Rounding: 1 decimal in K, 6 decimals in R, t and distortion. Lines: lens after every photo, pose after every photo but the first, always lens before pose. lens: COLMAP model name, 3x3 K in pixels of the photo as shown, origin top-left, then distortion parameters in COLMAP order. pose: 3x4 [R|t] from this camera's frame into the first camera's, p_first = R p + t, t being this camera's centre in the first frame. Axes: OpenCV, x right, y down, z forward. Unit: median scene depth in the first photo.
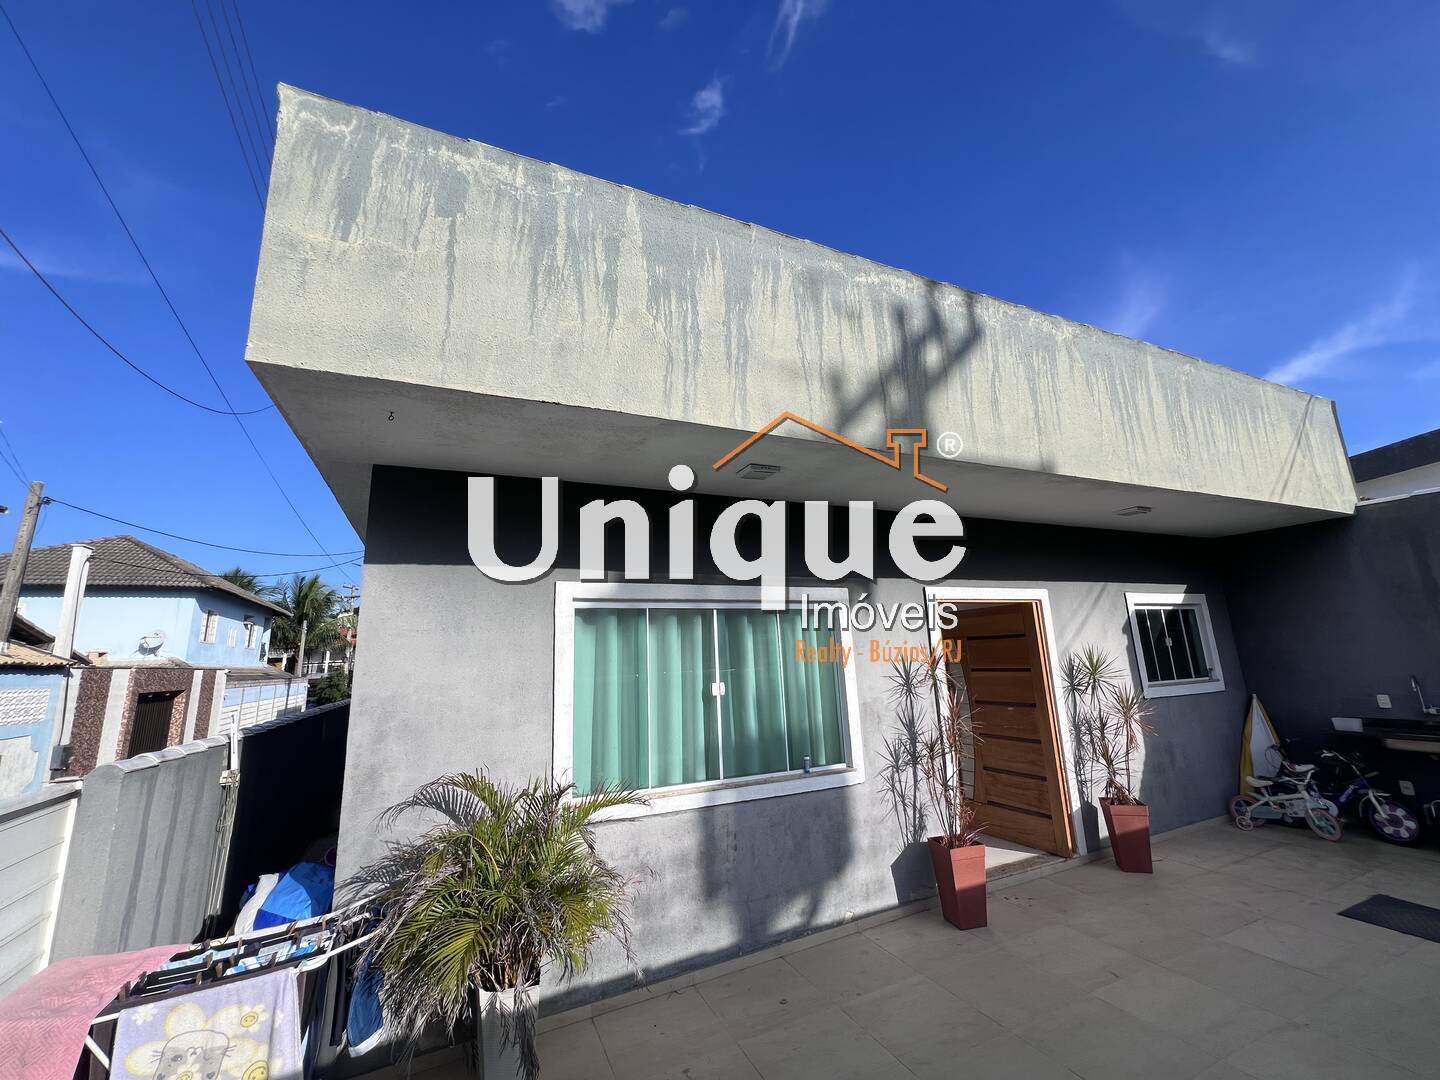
lens RADIAL K [[574.2, 0, 715.8], [0, 574.2, 536.2], [0, 0, 1]] dist [-0.000471, 0.000438]
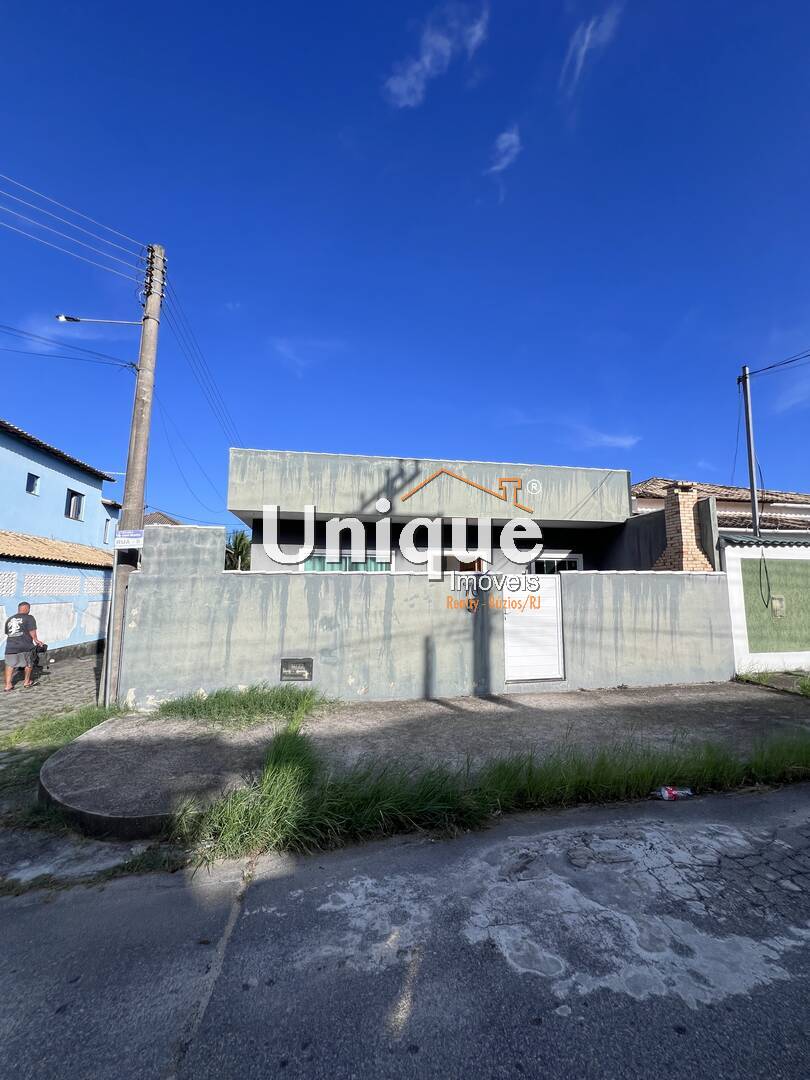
lens RADIAL K [[430.7, 0, 408.4], [0, 430.7, 537.6], [0, 0, 1]] dist [-0.000471, 0.000438]
pose [[0.969842, 0.006785, -0.243640, 0.760841], [0.015790, 0.995764, 0.090582, -0.162526], [0.243222, -0.091697, 0.965627, -1.055118]]
